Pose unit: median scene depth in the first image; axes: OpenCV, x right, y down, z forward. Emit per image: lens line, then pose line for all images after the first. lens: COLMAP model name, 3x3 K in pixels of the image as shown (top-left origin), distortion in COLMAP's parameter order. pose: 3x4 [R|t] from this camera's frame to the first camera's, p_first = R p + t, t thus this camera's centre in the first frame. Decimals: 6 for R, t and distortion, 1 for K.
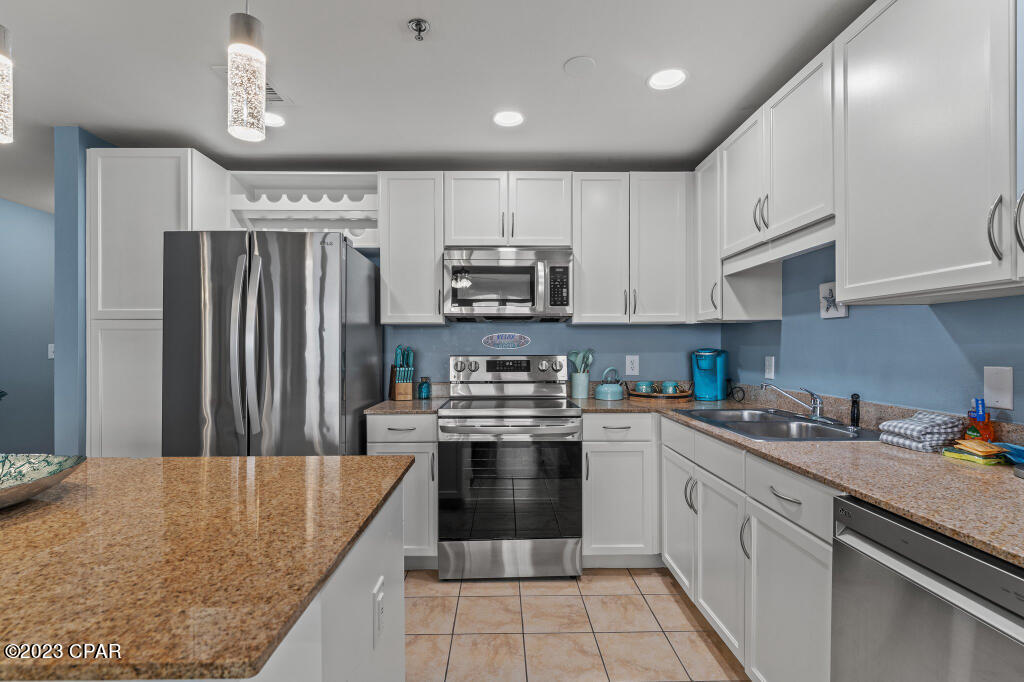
lens RADIAL K [[474.2, 0, 506.5], [0, 474.2, 341.6], [0, 0, 1]] dist [0.004760, 0.000709]
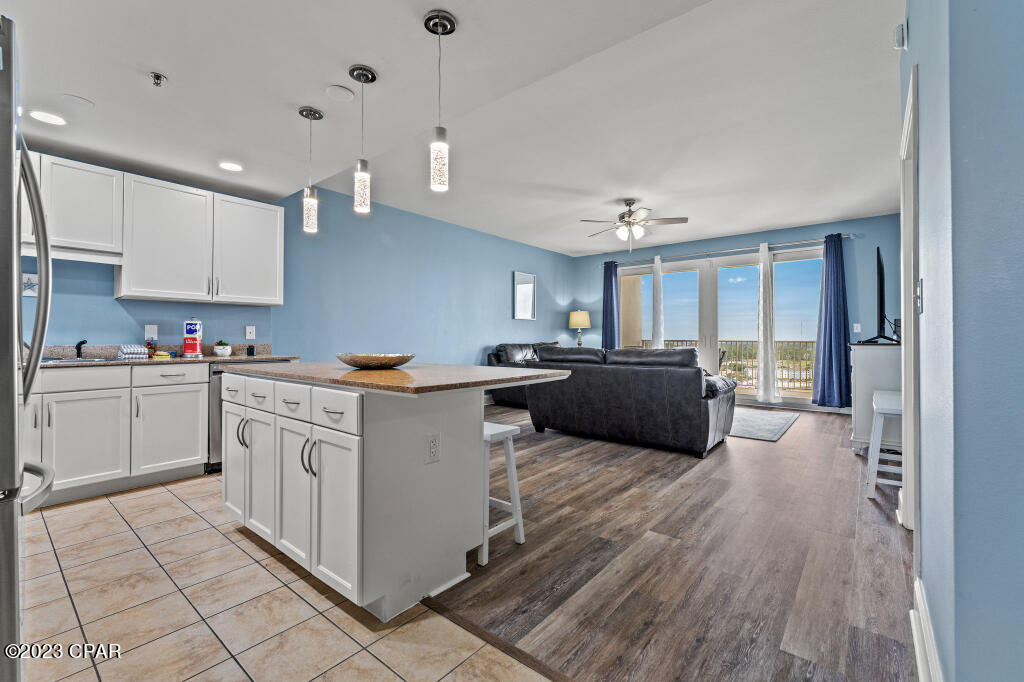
lens RADIAL K [[441.4, 0, 508.0], [0, 441.4, 336.1], [0, 0, 1]] dist [-0.004090, 0.001404]
pose [[-0.773033, 0.004249, 0.634351, -1.236736], [-0.004495, 0.999916, -0.012176, 0.077543], [-0.634349, -0.012264, -0.772949, 0.930933]]
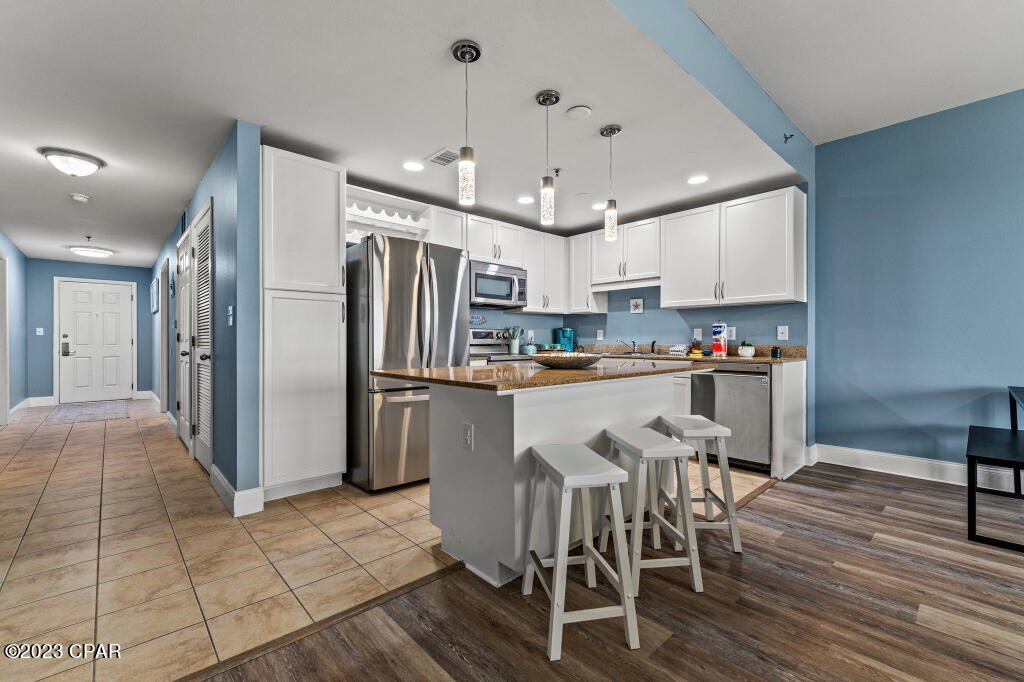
lens RADIAL K [[441.4, 0, 504.9], [0, 441.4, 340.3], [0, 0, 1]] dist [-0.004090, 0.001404]
pose [[0.740503, 0.001252, 0.672052, -1.174981], [-0.006919, 0.999959, 0.005761, 0.071559], [-0.672018, -0.008915, 0.740482, -0.225173]]
